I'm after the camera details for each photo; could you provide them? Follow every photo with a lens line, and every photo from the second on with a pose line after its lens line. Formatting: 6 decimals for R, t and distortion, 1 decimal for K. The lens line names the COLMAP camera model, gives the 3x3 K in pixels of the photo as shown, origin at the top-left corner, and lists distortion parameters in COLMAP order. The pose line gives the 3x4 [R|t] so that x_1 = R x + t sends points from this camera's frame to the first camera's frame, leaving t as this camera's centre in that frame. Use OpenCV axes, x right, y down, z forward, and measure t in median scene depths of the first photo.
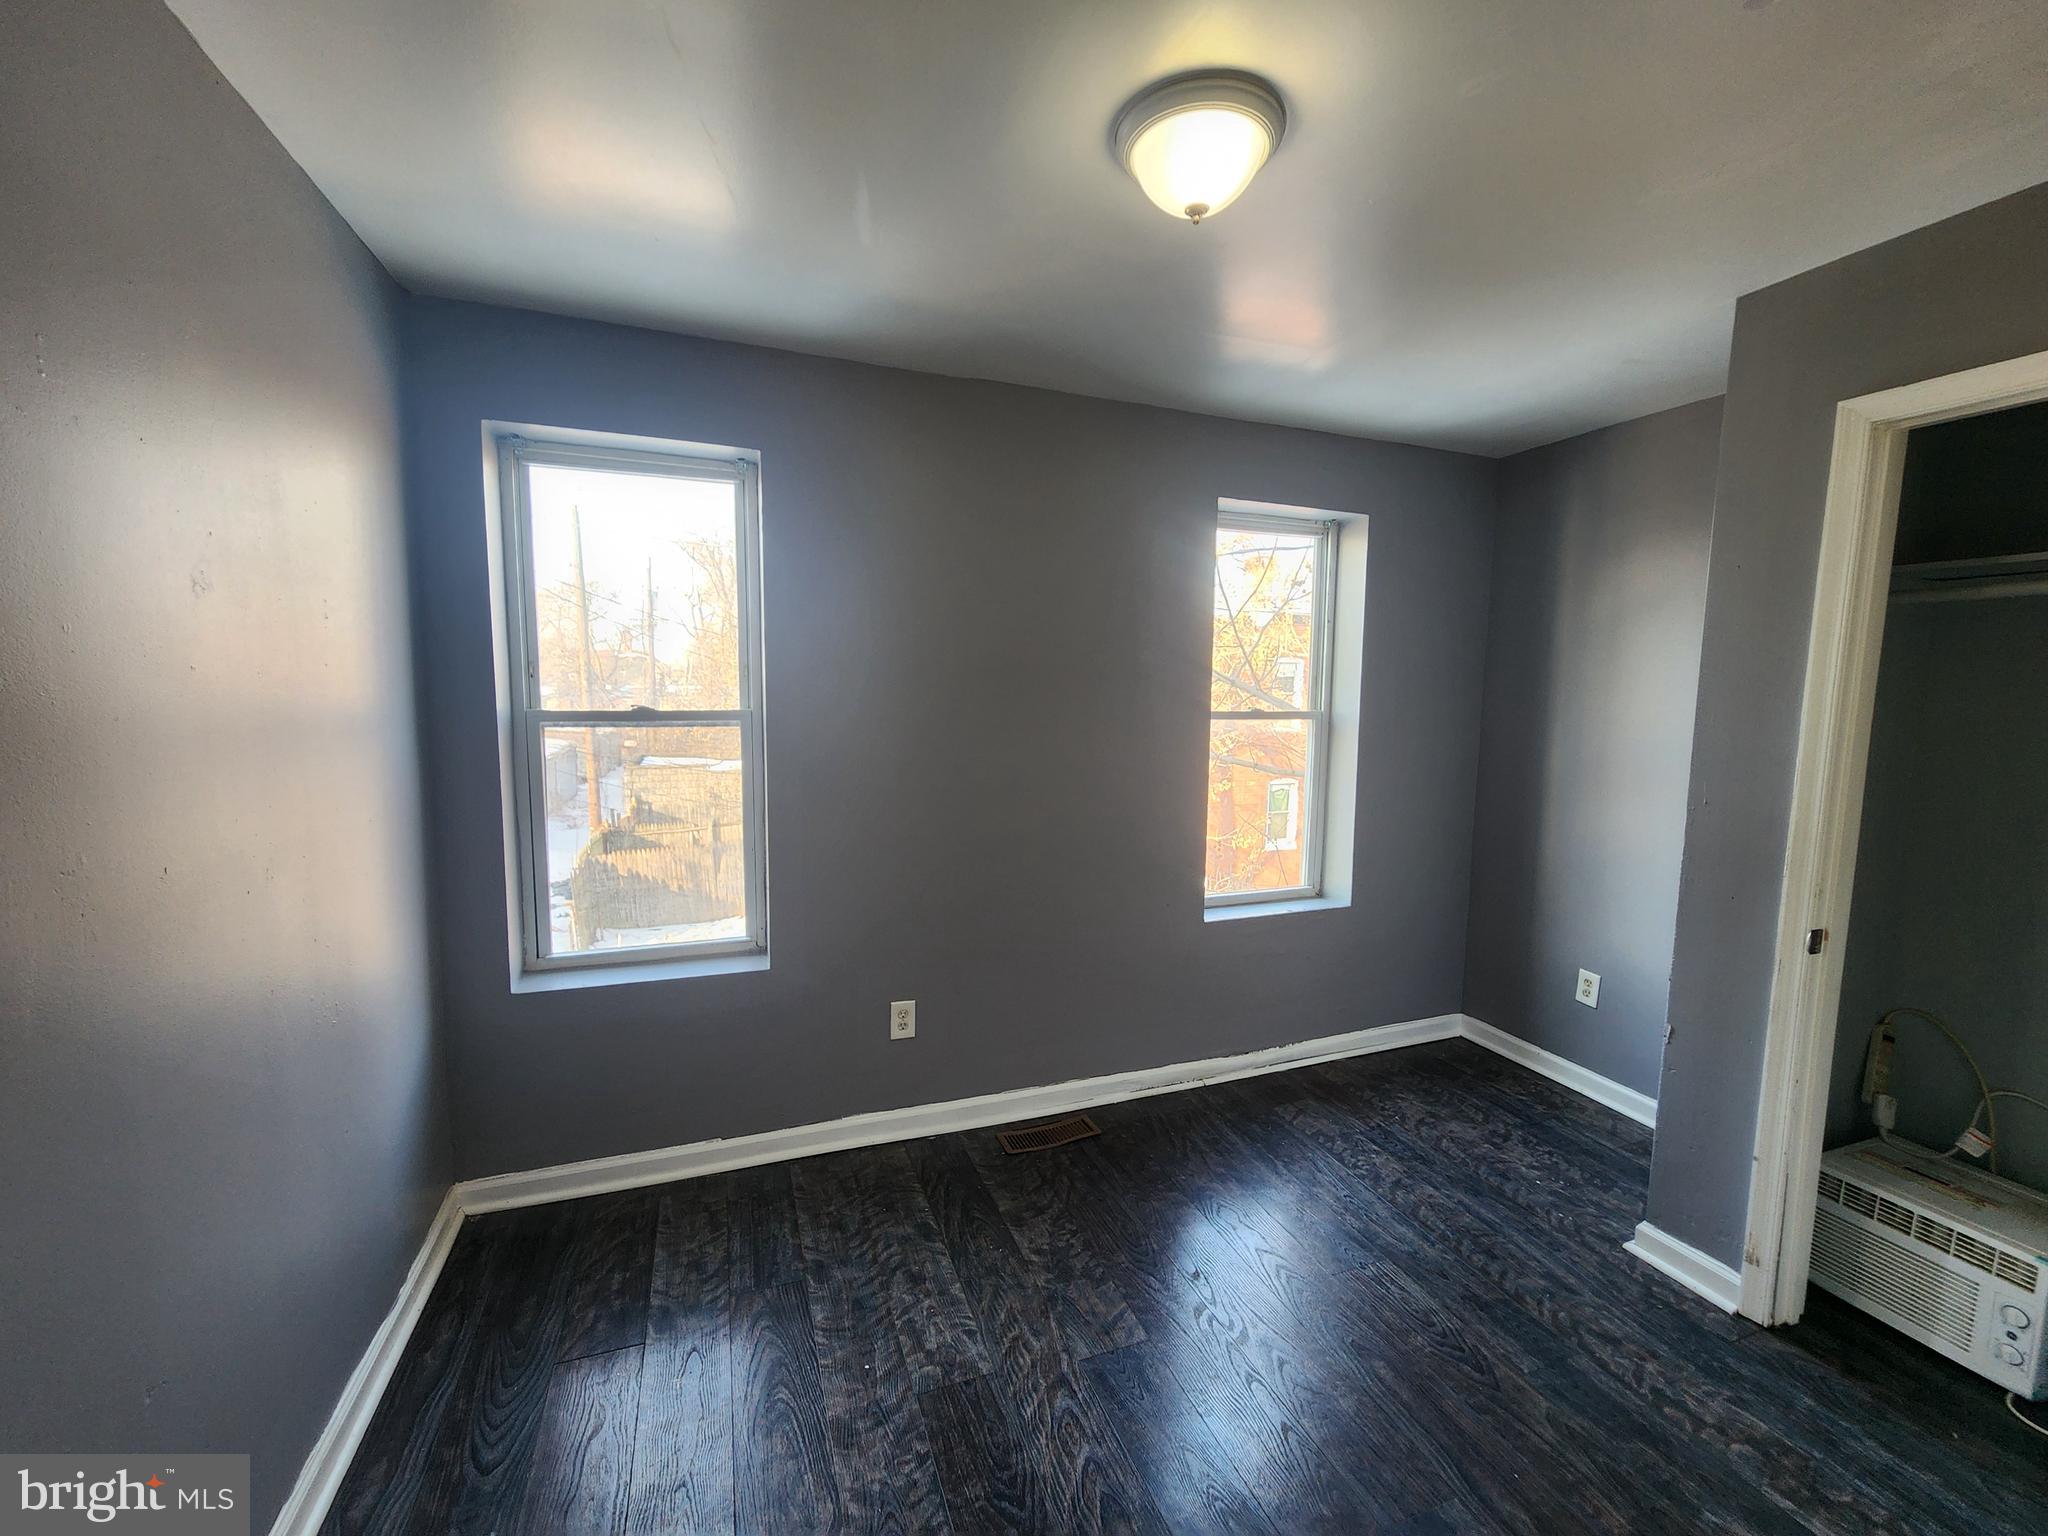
lens RADIAL K [[842.0, 0, 1028.0], [0, 842.0, 769.5], [0, 0, 1]] dist [-0.000321, 0.001707]
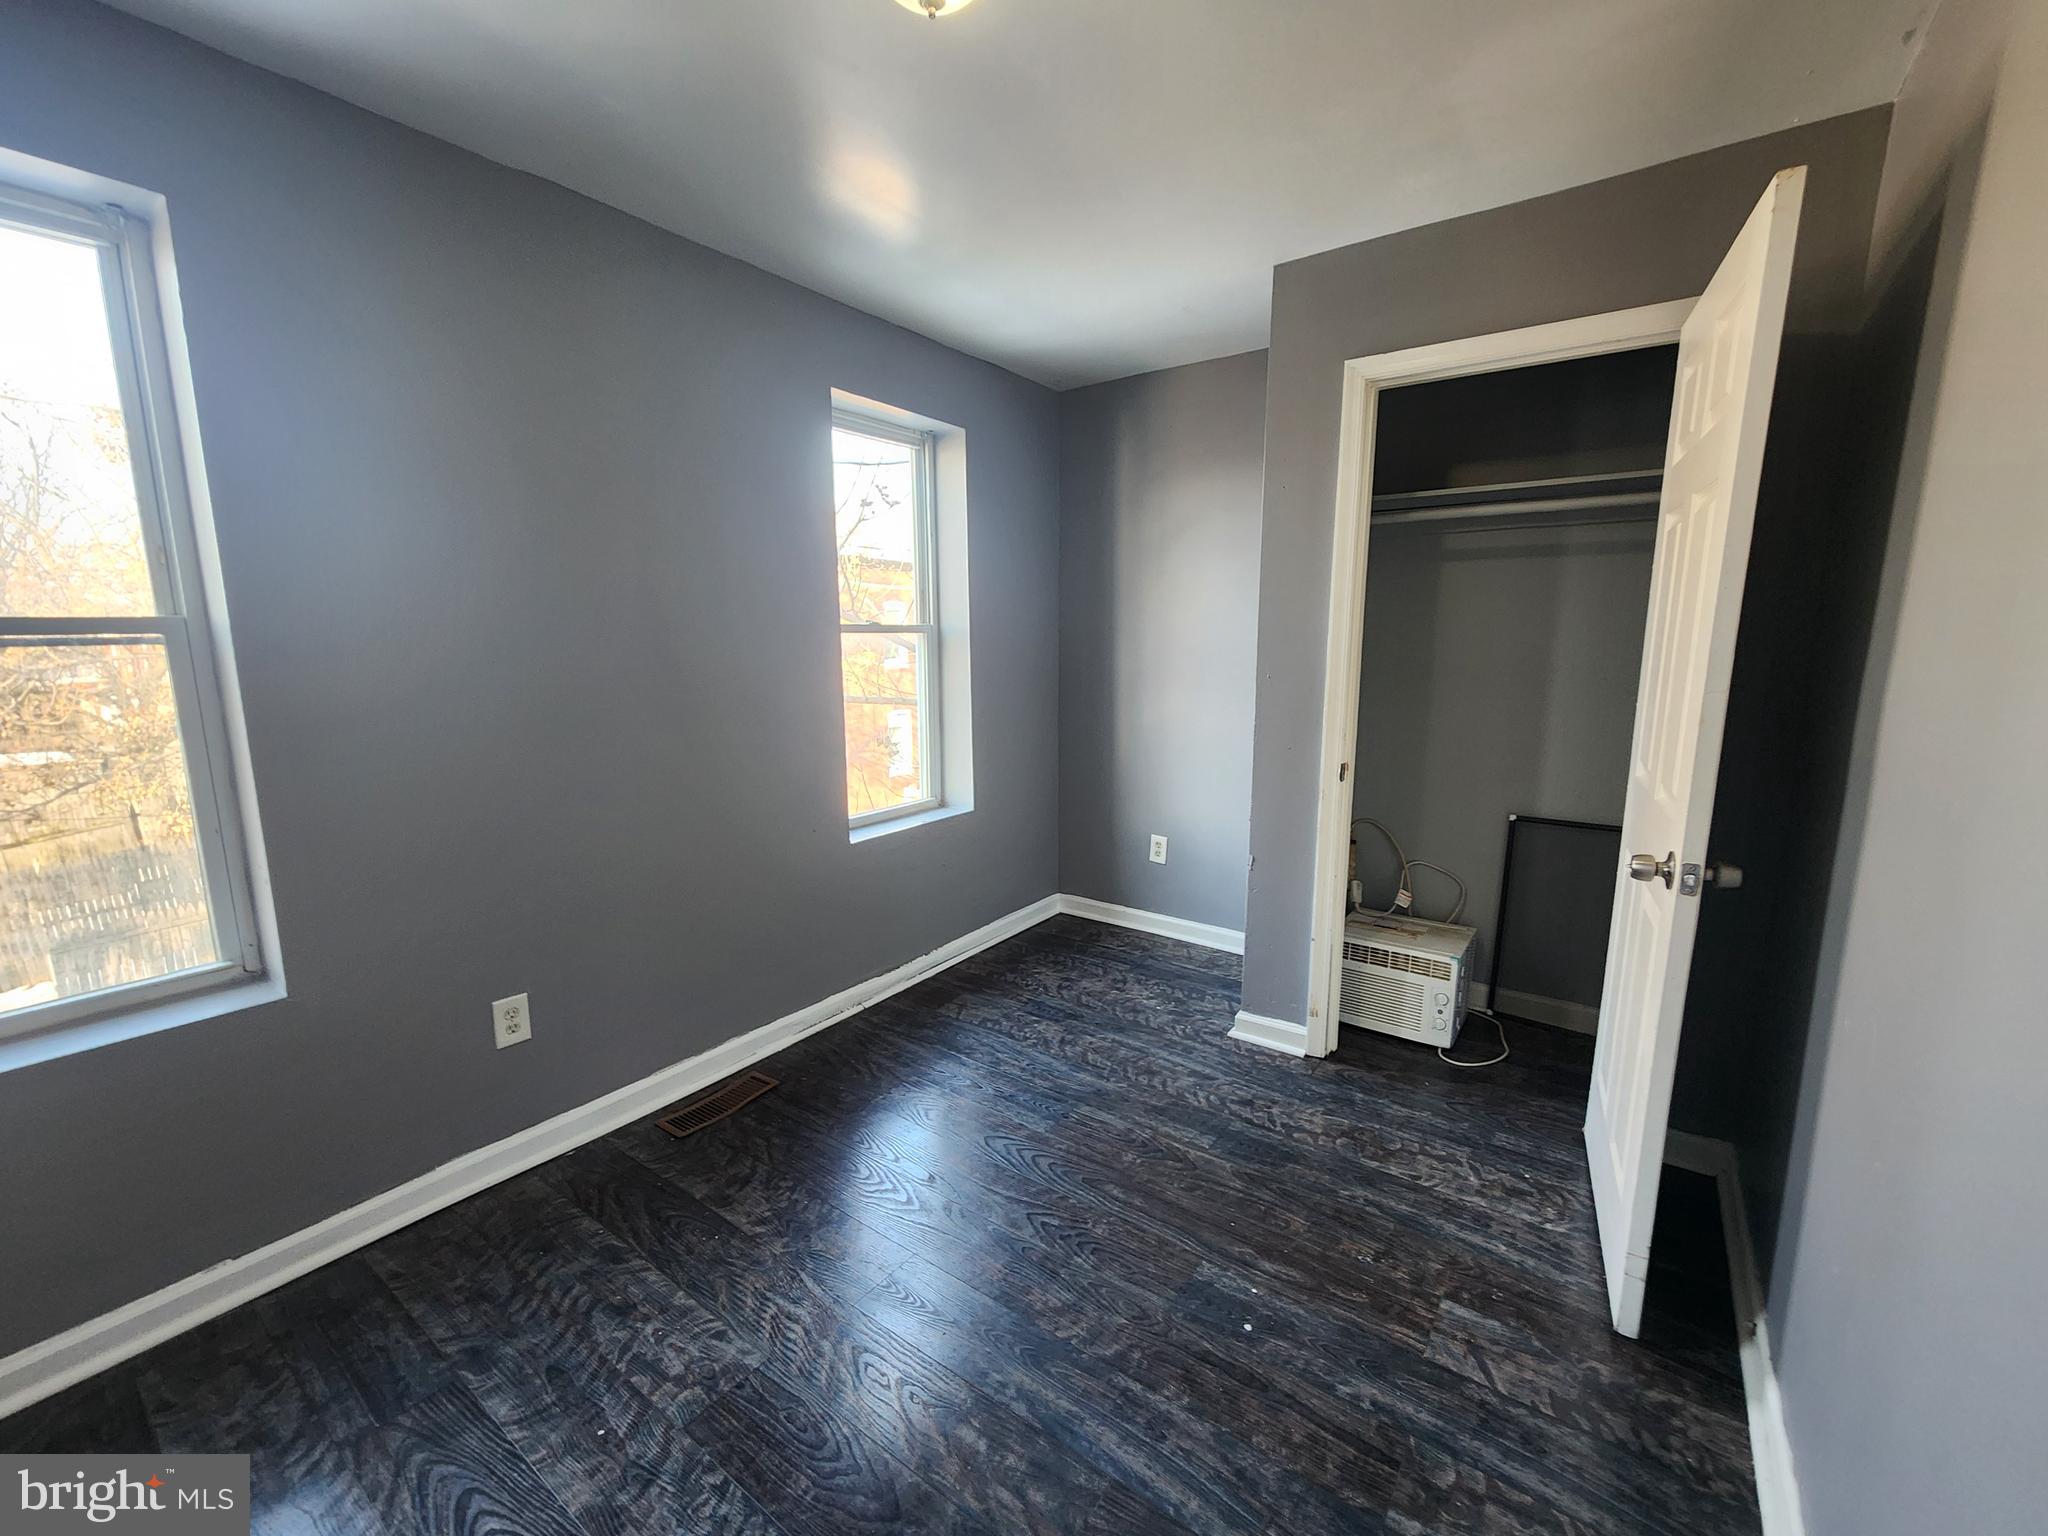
lens RADIAL K [[842.0, 0, 1030.3], [0, 842.0, 775.3], [0, 0, 1]] dist [-0.000321, 0.001707]
pose [[0.833616, -0.106041, 0.542069, -0.181043], [0.070185, 0.993779, 0.086472, 0.046633], [-0.547867, -0.034039, 0.835873, 0.115194]]
